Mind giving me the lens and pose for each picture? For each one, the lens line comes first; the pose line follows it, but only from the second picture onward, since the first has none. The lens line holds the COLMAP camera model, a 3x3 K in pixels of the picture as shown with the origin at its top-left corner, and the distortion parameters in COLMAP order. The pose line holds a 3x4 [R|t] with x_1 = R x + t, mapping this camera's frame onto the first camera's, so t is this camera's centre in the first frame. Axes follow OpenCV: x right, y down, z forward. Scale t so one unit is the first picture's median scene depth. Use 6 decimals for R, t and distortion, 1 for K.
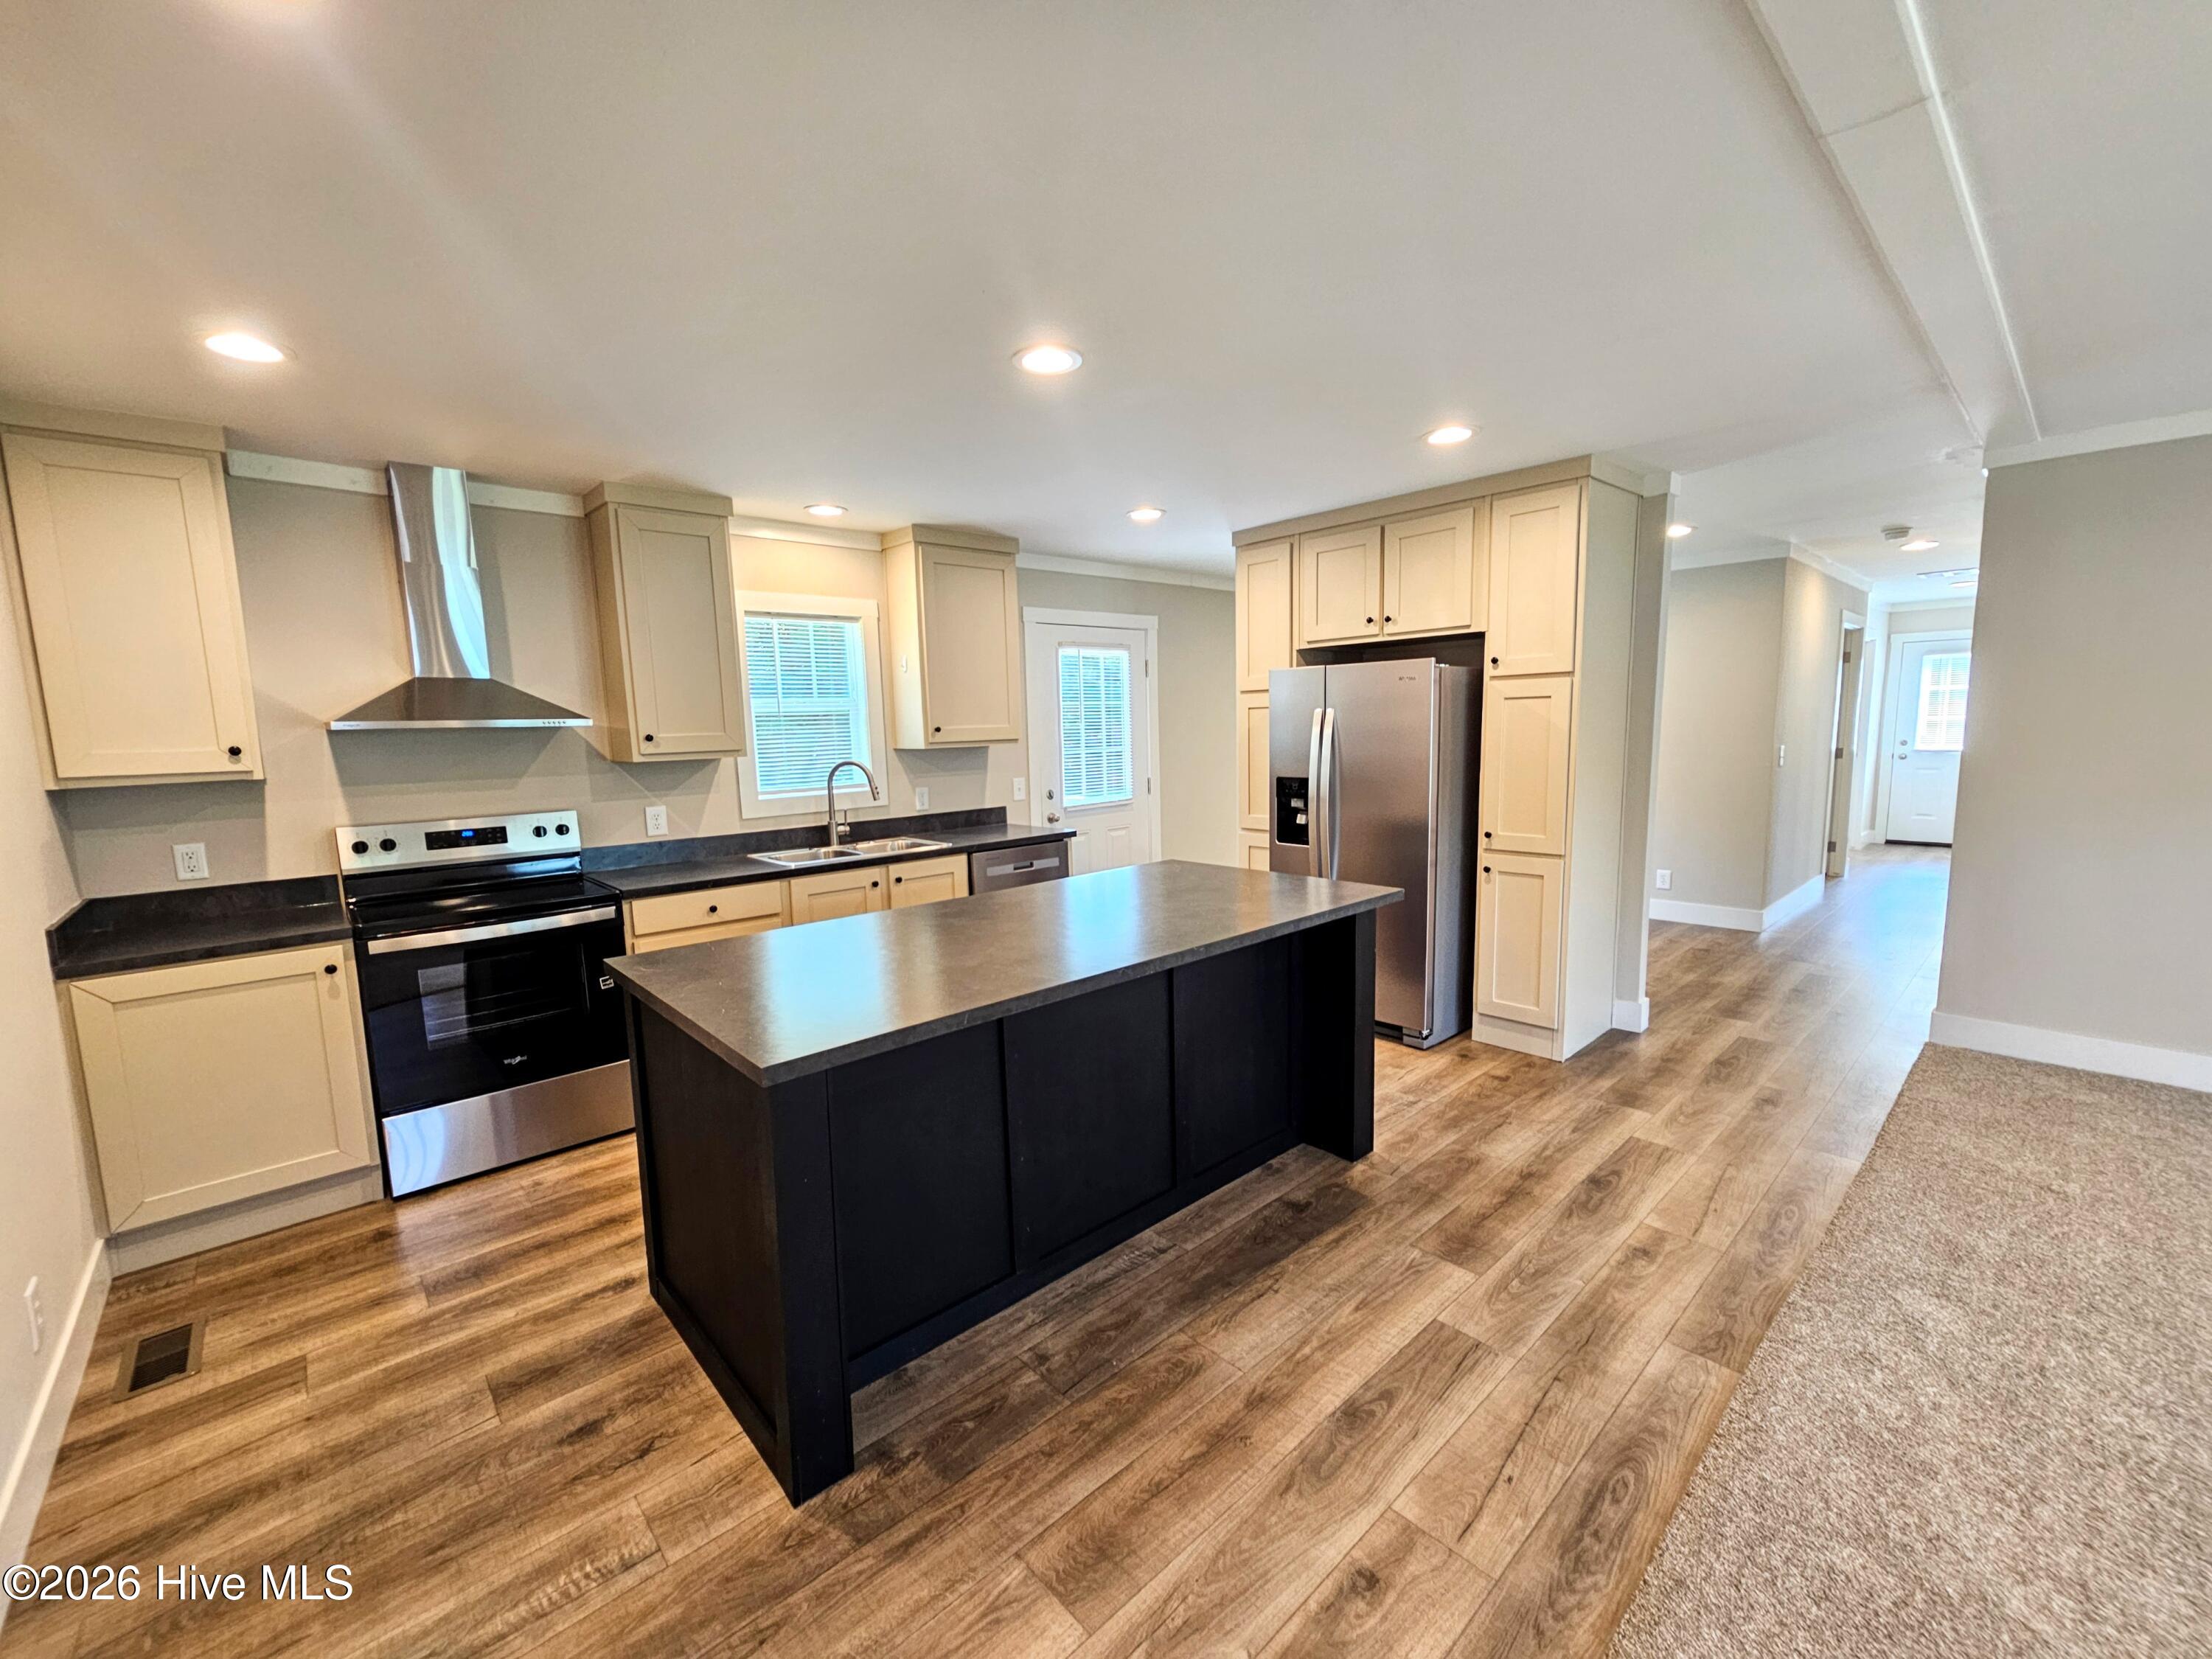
lens RADIAL K [[911.7, 0, 1097.7], [0, 911.7, 838.9], [0, 0, 1]] dist [0.000589, 0.000364]
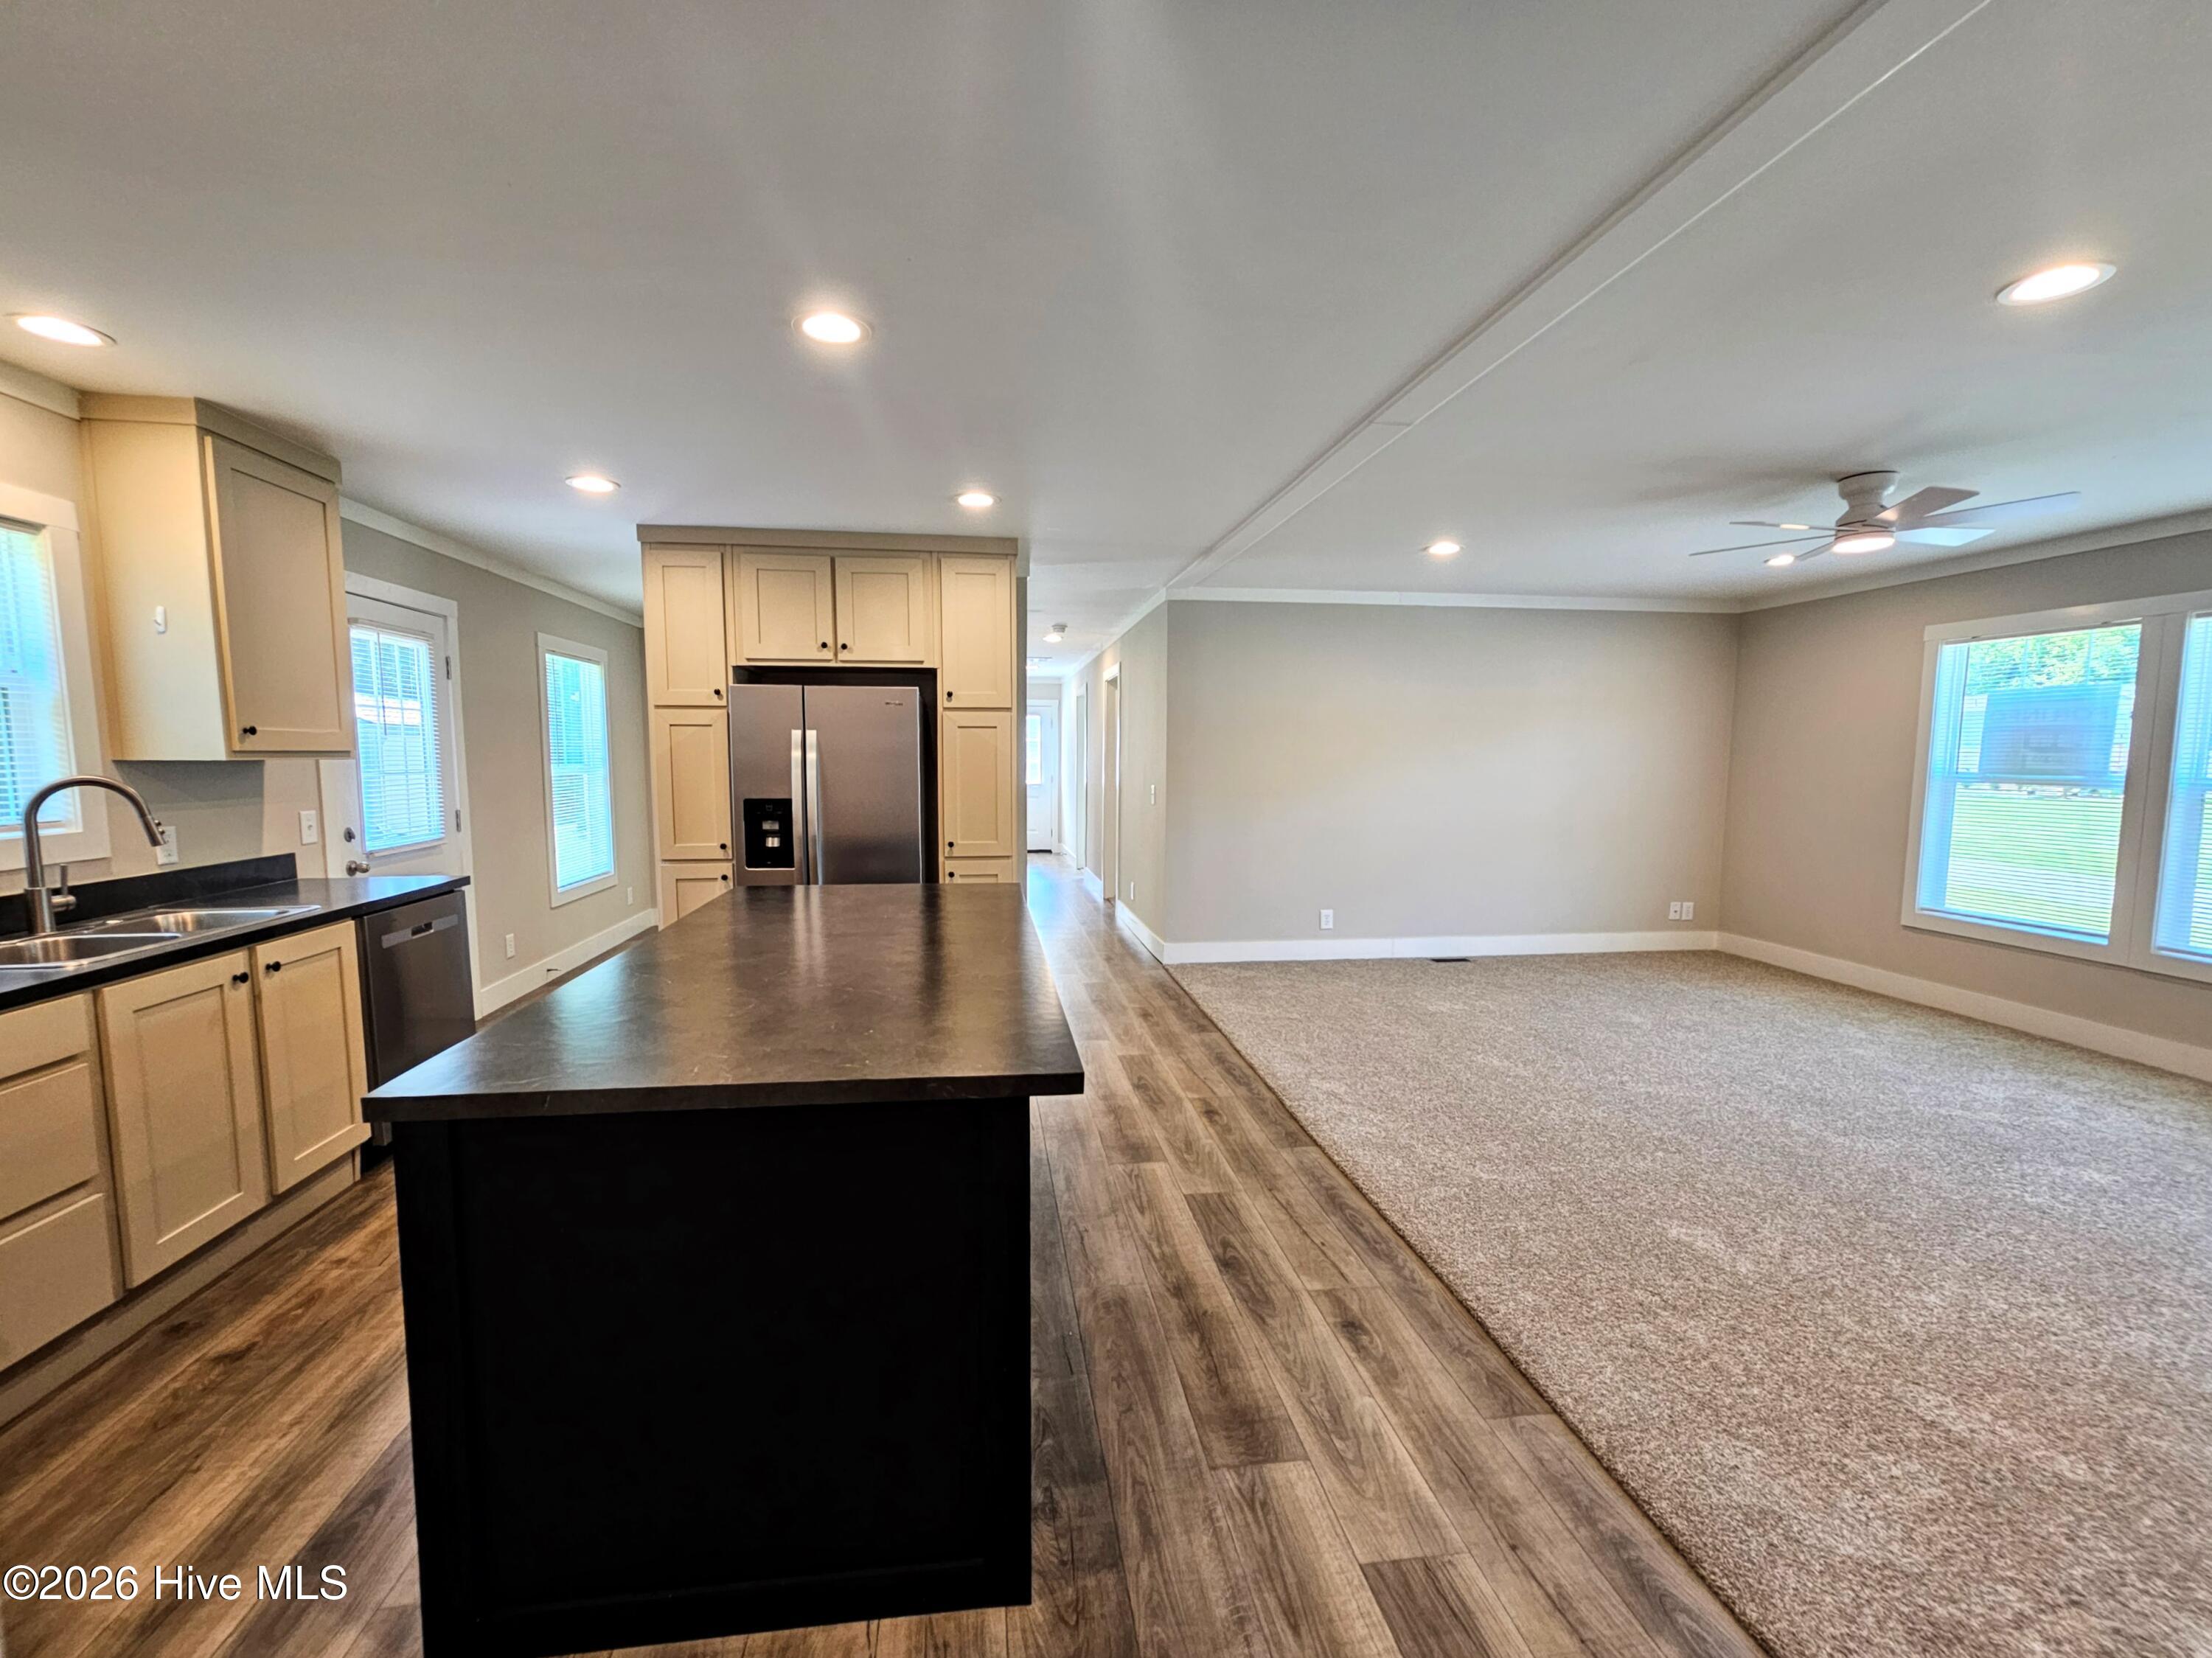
lens RADIAL K [[937.4, 0, 1099.5], [0, 937.4, 841.2], [0, 0, 1]] dist [-0.001637, 0.000433]
pose [[0.565999, -0.047877, 0.823015, -0.497319], [0.085395, 0.996347, -0.000767, 0.009807], [-0.819971, 0.070715, 0.568020, 0.195854]]
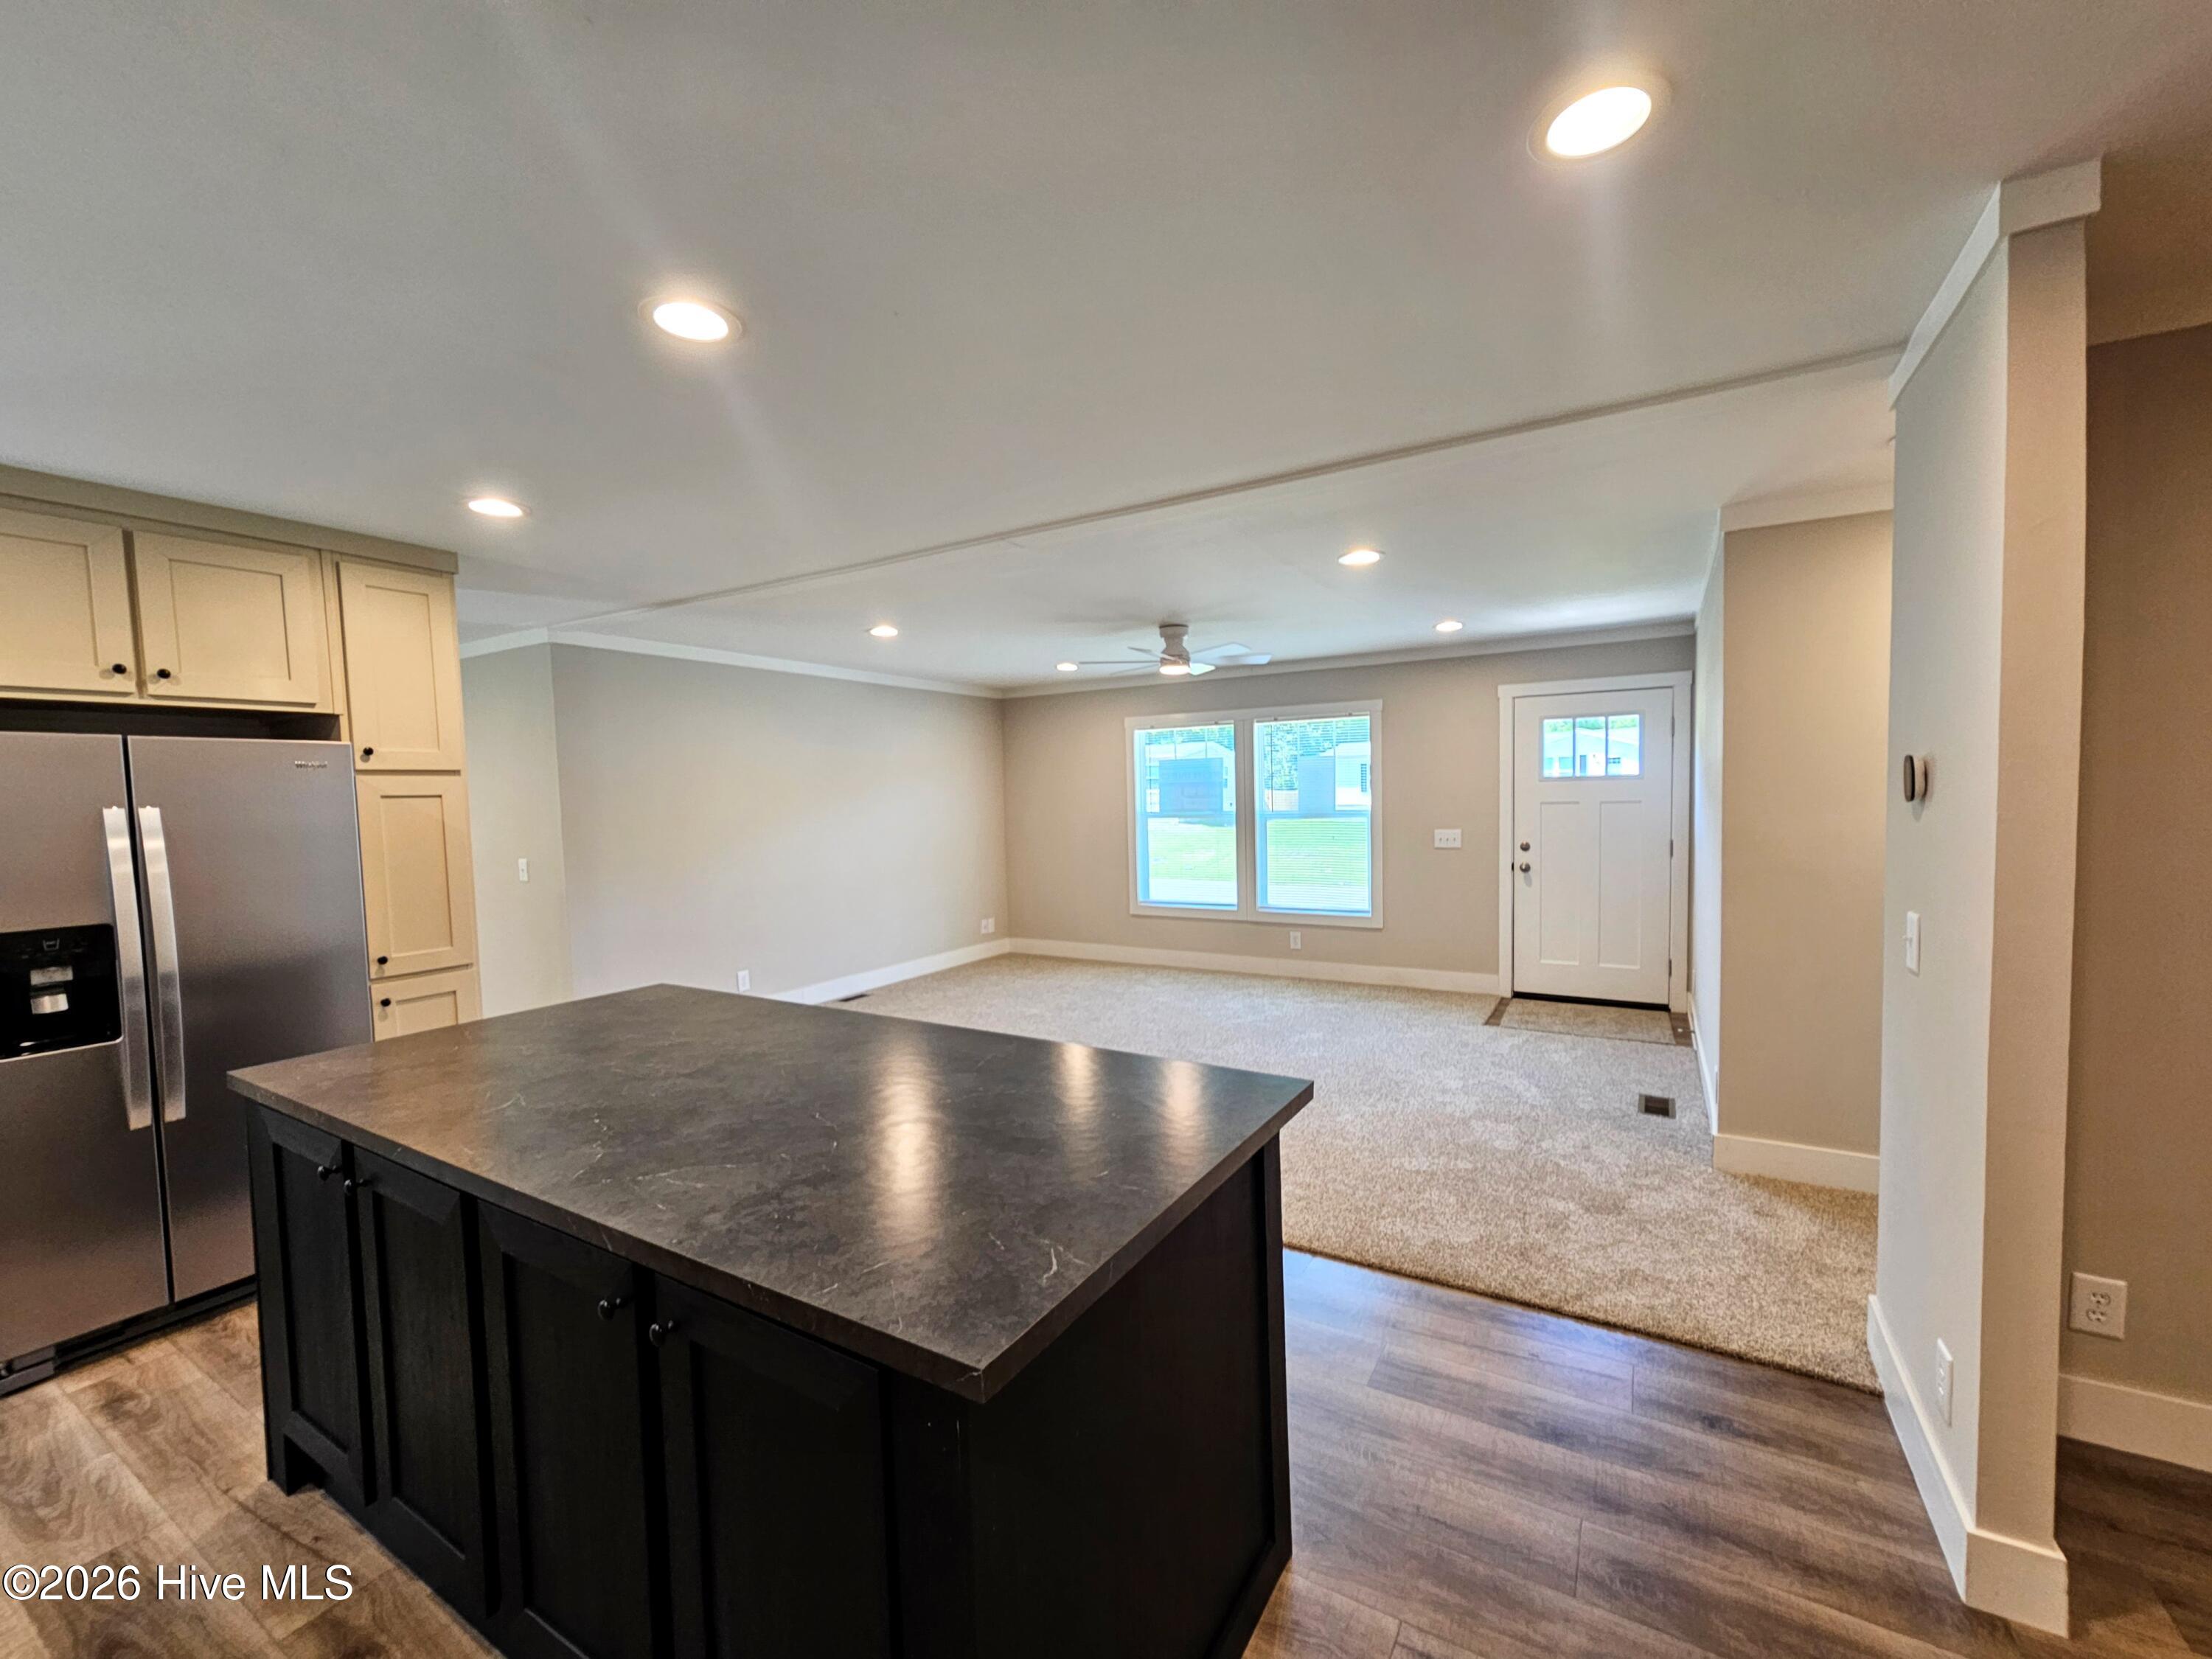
lens RADIAL K [[903.6, 0, 1103.6], [0, 903.6, 842.7], [0, 0, 1]] dist [-0.002318, 0.000792]
pose [[-0.290599, -0.016662, 0.956700, -0.609477], [0.152415, 0.986276, 0.063474, -0.069752], [-0.944628, 0.164261, -0.284071, 0.676951]]
